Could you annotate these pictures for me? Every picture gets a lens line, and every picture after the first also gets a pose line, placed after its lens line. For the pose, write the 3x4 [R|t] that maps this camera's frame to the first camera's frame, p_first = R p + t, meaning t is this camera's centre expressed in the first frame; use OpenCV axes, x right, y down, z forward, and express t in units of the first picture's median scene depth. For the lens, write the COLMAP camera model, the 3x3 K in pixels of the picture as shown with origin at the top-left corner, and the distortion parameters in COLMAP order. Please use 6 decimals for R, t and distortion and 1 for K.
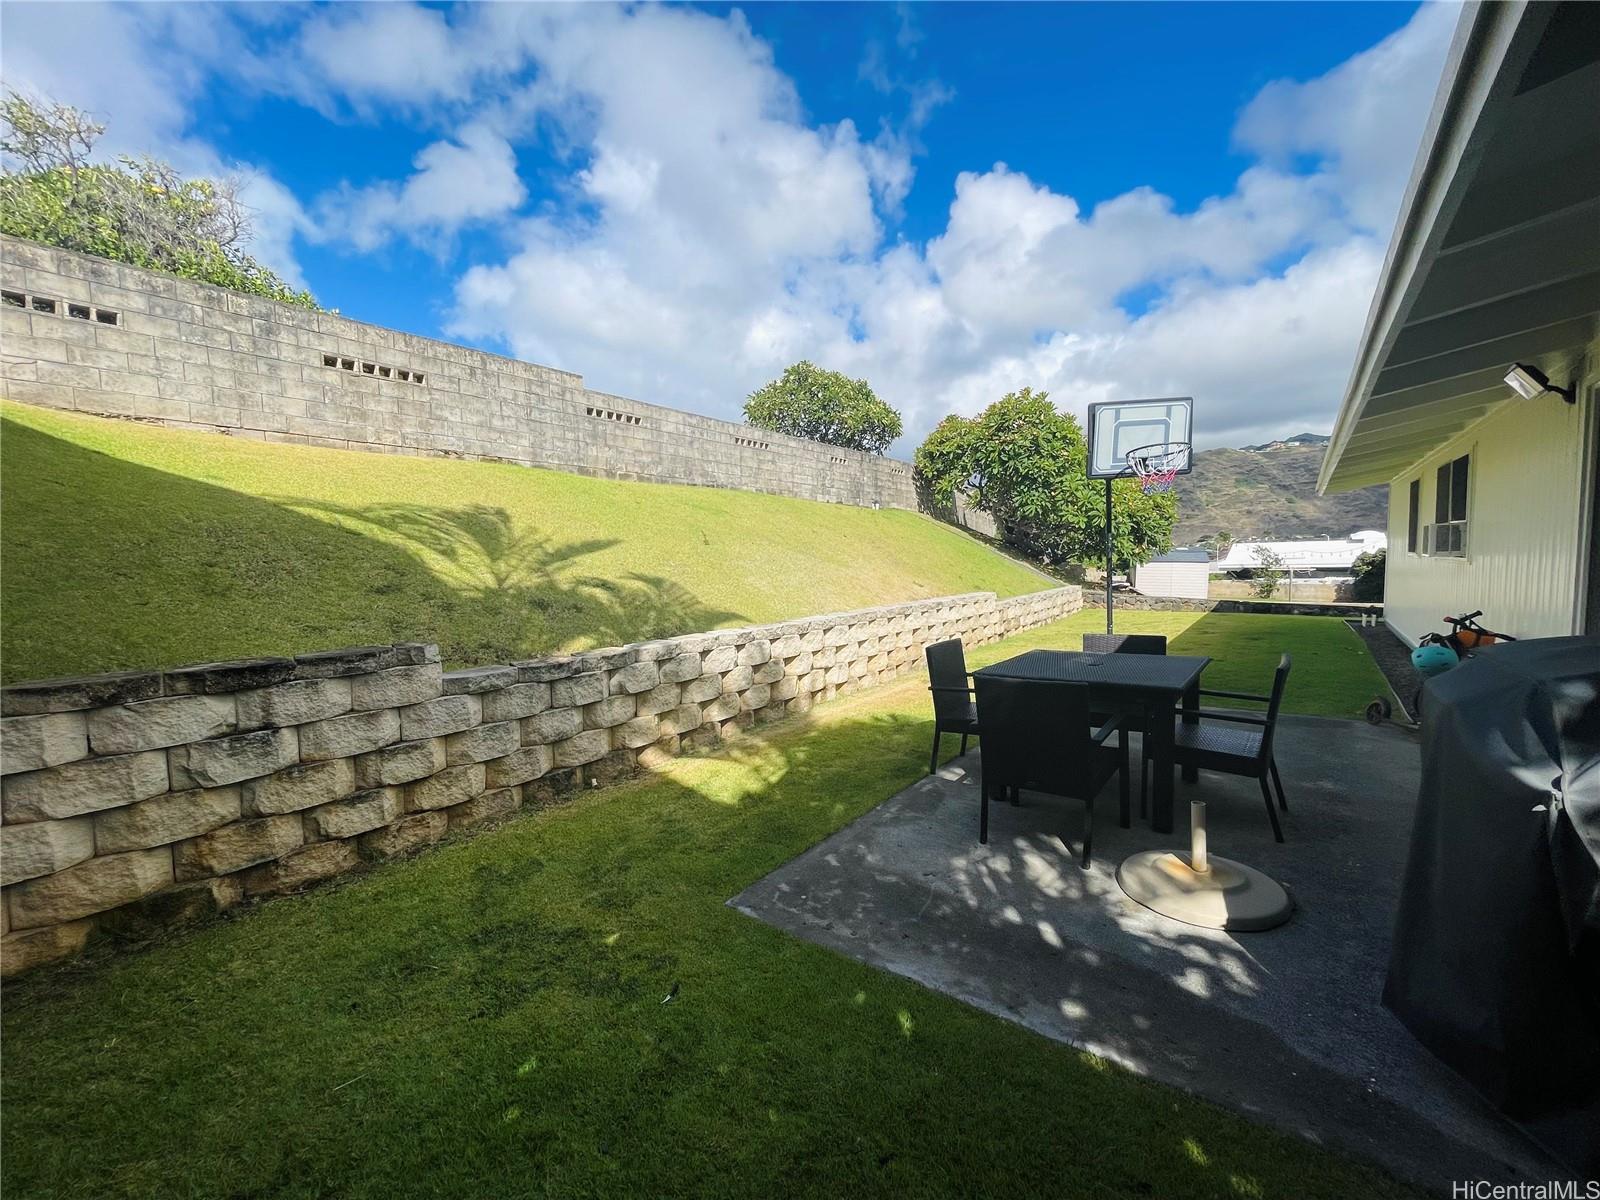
lens RADIAL K [[642.2, 0, 795.3], [0, 642.2, 606.3], [0, 0, 1]] dist [-0.003813, -0.000267]
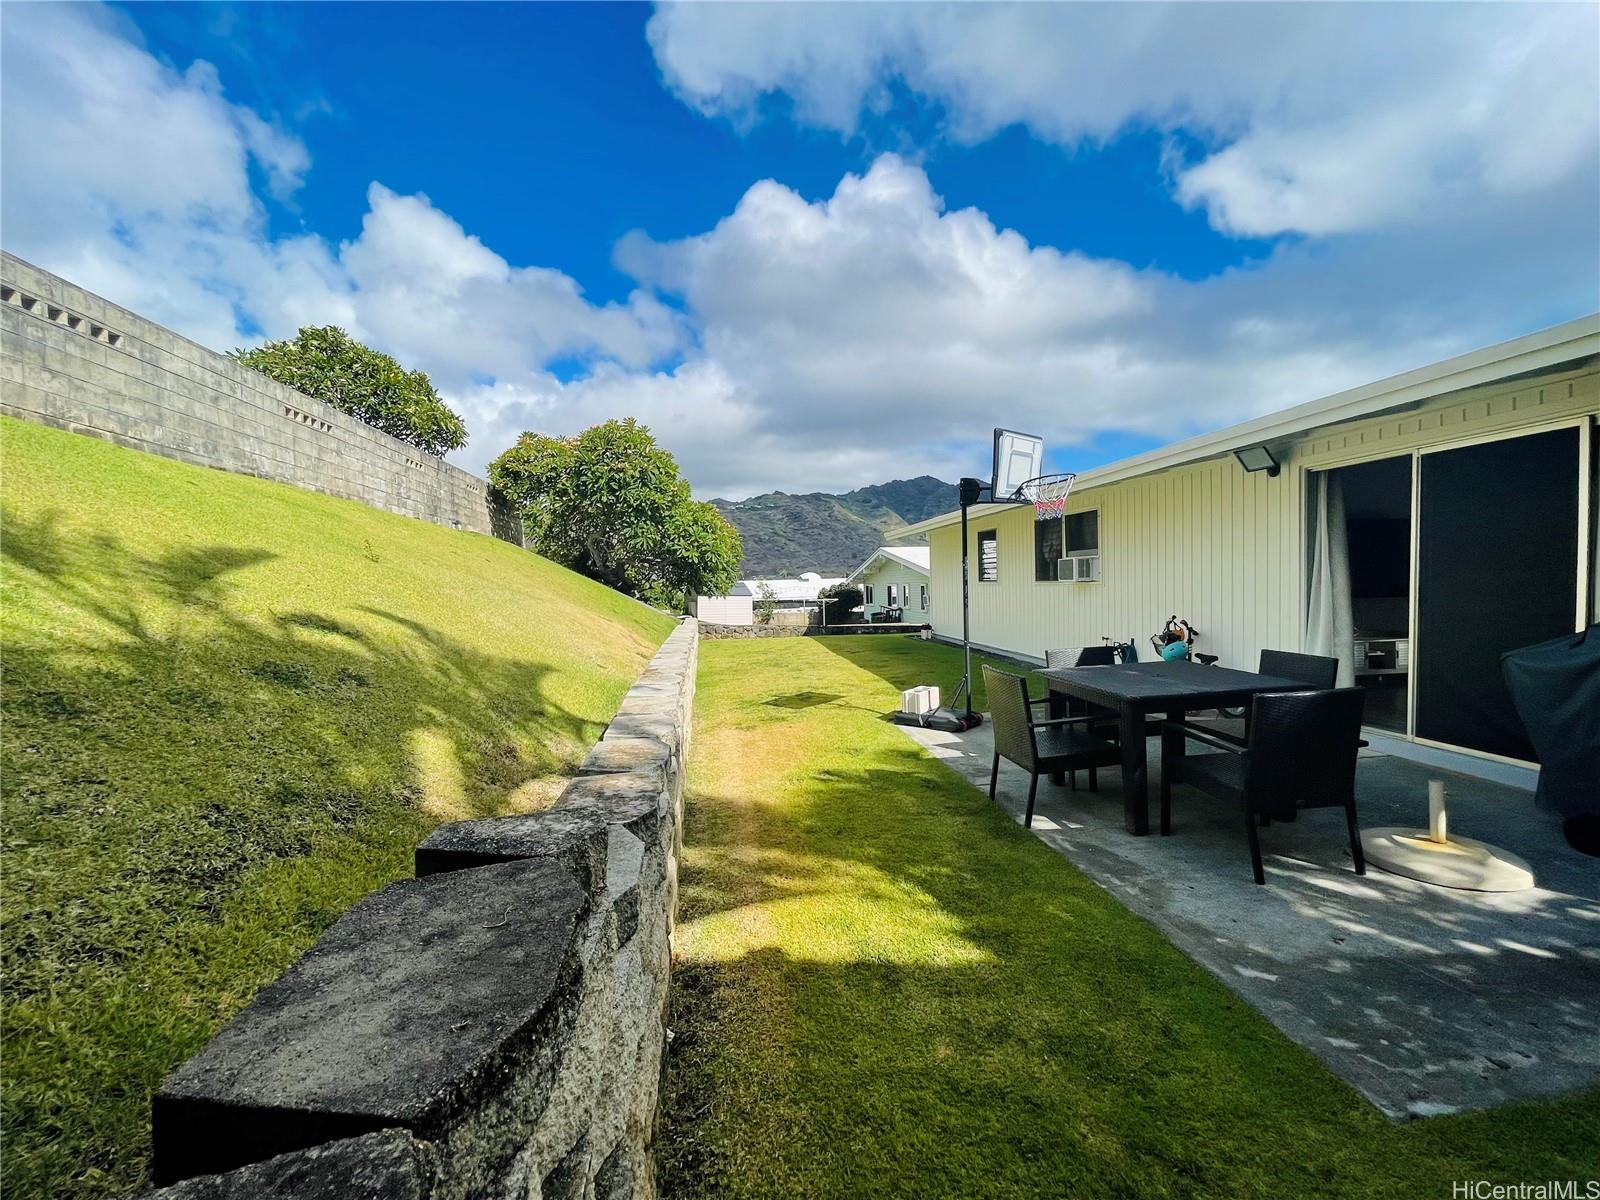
lens RADIAL K [[642.2, 0, 773.0], [0, 642.2, 591.7], [0, 0, 1]] dist [-0.003813, -0.000267]
pose [[0.706796, -0.001301, 0.707416, -0.219194], [0.061545, 0.996320, -0.059659, -0.005896], [-0.704735, 0.085704, 0.704275, 0.221470]]
